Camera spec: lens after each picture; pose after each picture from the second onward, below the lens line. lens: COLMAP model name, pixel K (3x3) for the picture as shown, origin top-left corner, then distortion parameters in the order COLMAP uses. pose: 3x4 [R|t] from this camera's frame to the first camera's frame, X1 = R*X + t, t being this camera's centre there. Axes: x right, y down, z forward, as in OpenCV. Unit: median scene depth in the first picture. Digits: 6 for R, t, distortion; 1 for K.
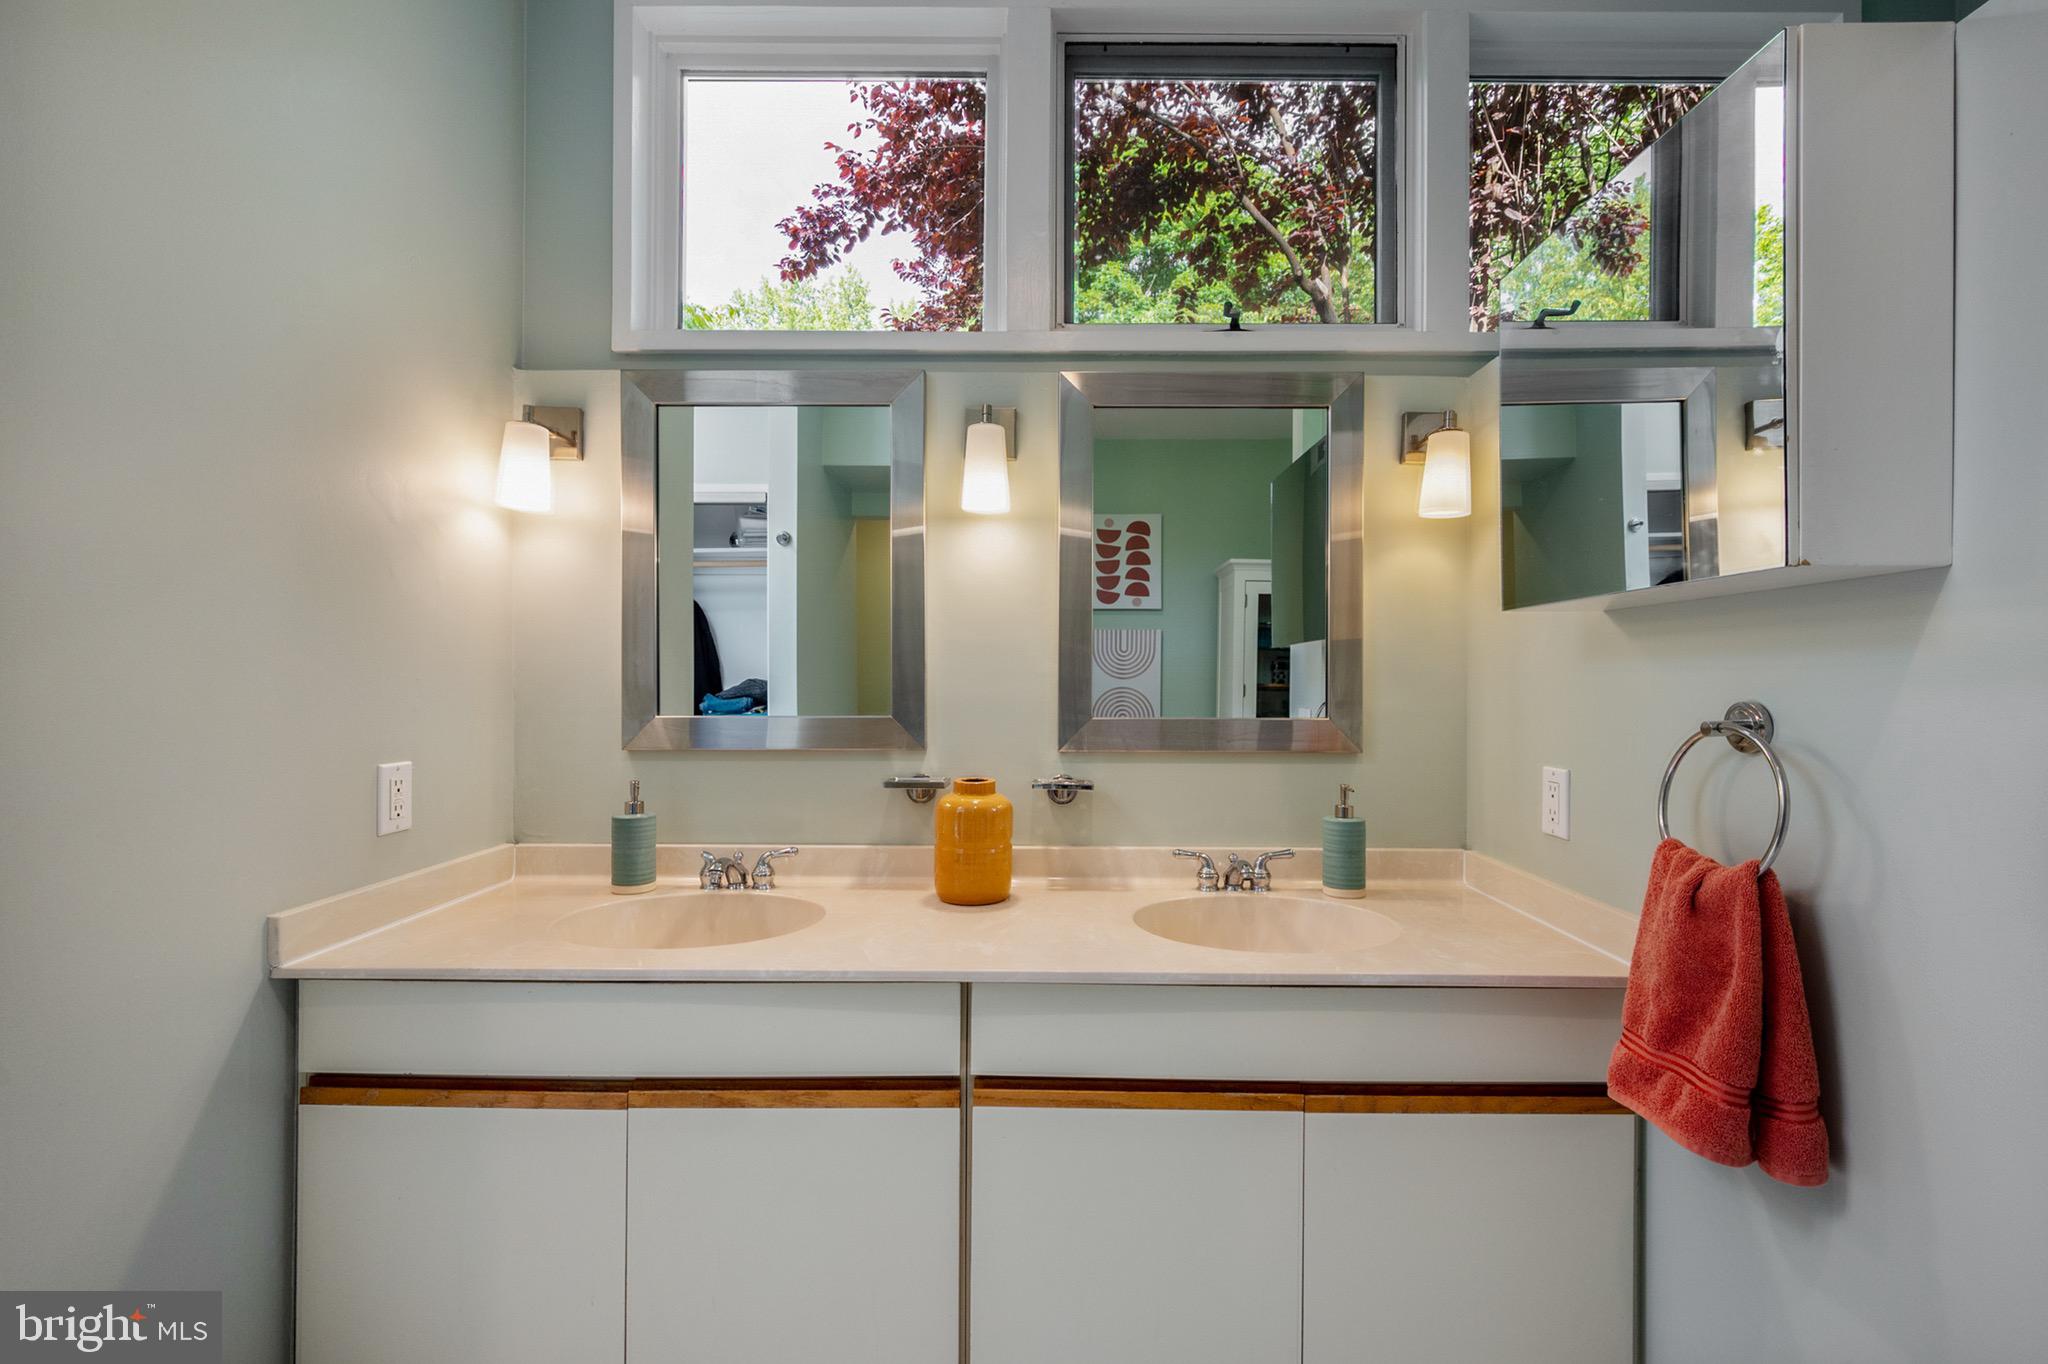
lens RADIAL K [[850.3, 0, 1026.4], [0, 850.3, 676.5], [0, 0, 1]] dist [0.001258, 0.000173]
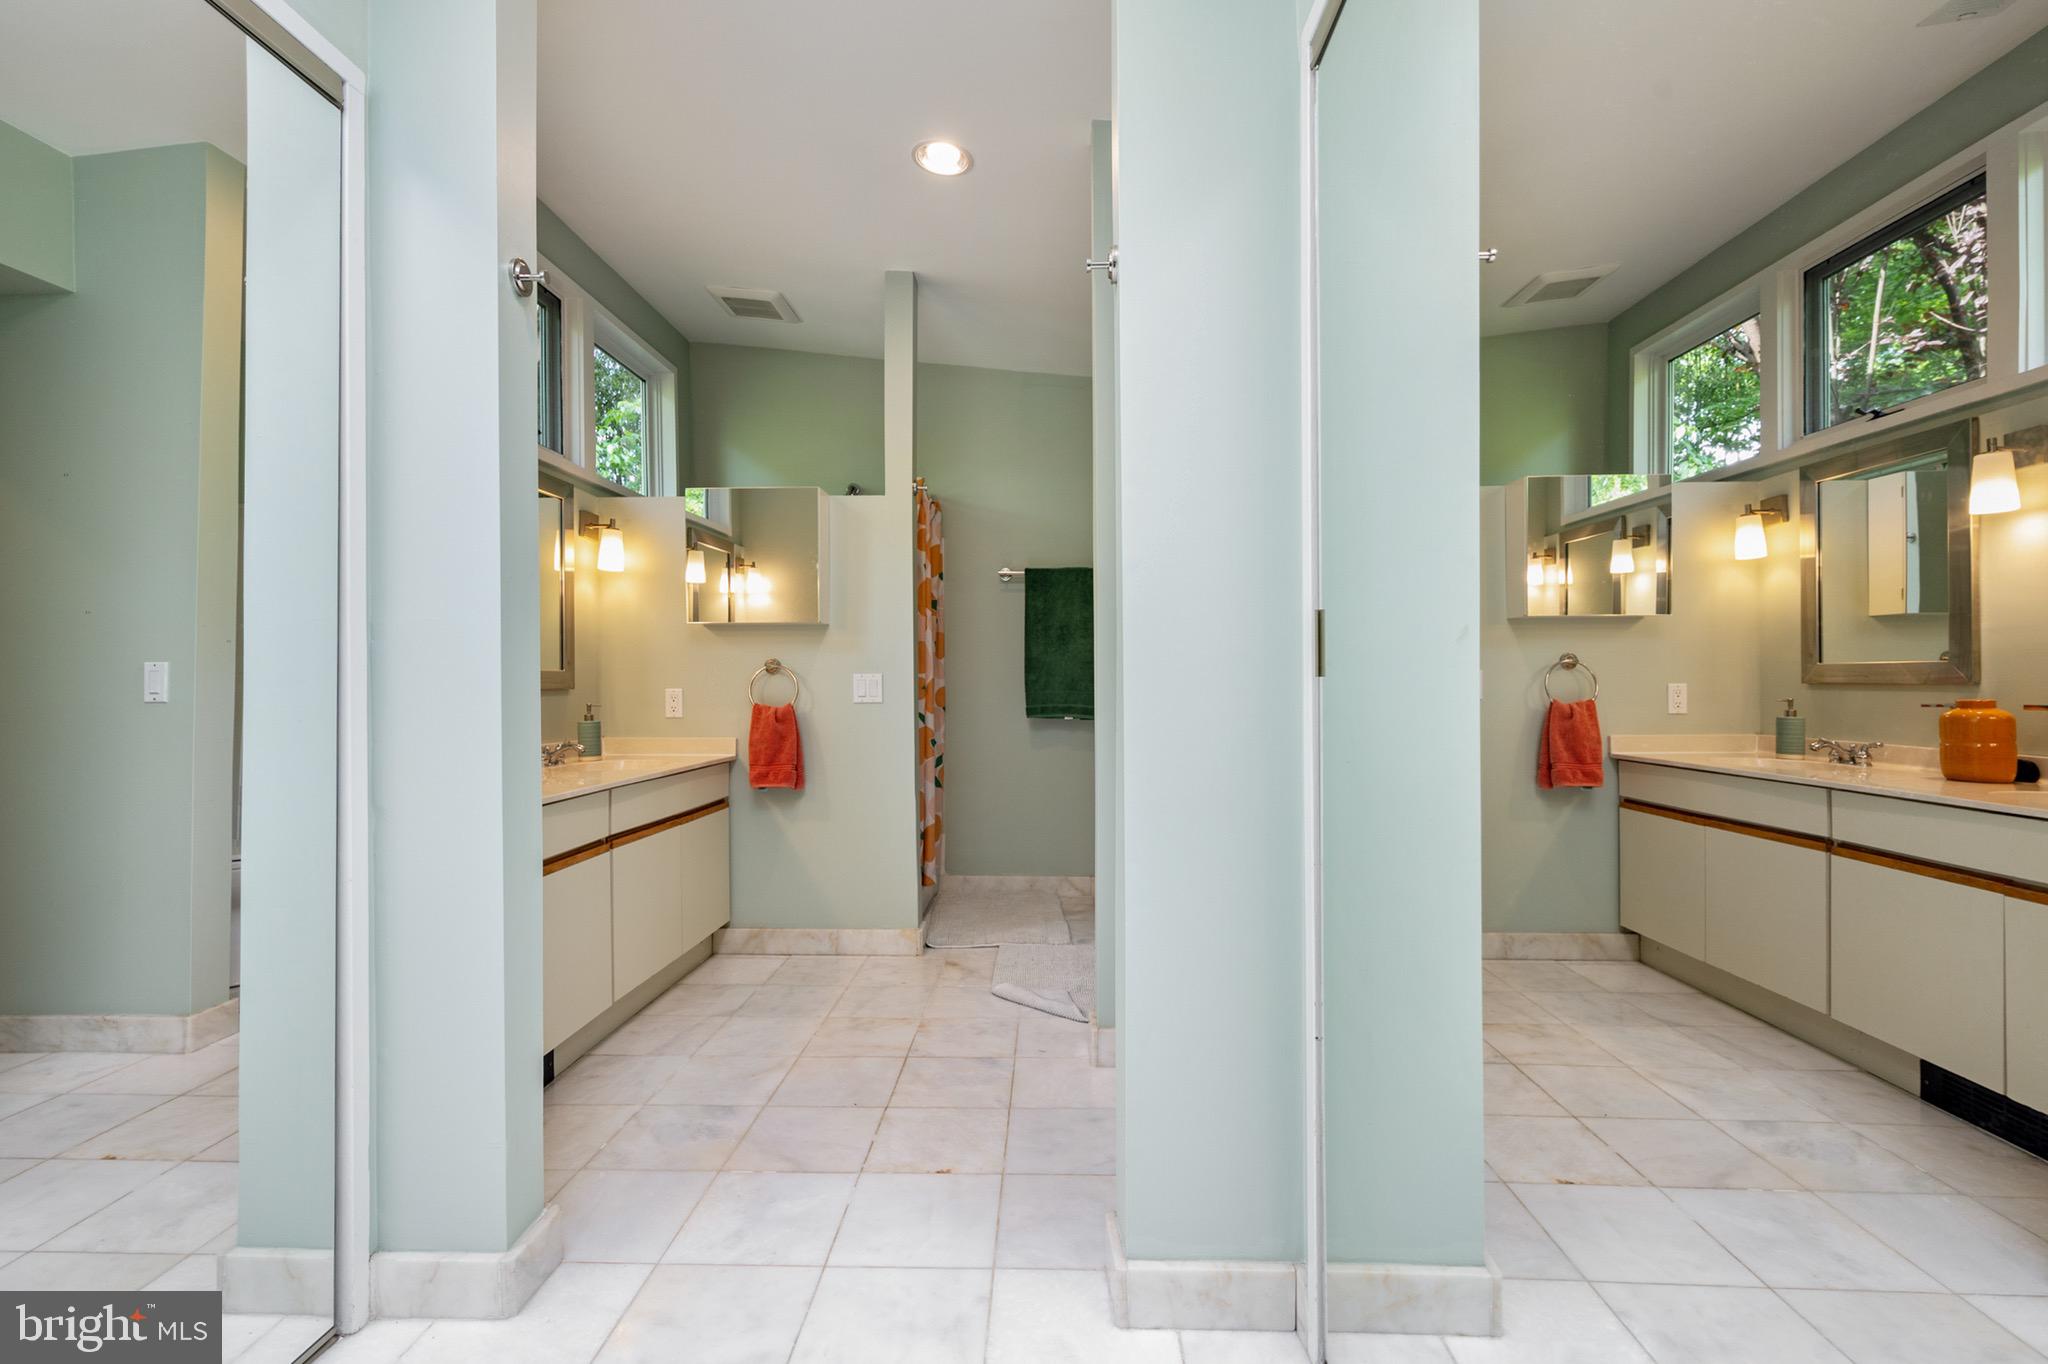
lens RADIAL K [[925.2, 0, 1019.3], [0, 925.2, 689.2], [0, 0, 1]] dist [0.000889, -0.000386]
pose [[0.017476, -0.005522, 0.999832, -2.496954], [-0.003187, 0.999979, 0.005579, 0.114935], [-0.999842, -0.003283, 0.017458, -0.017386]]
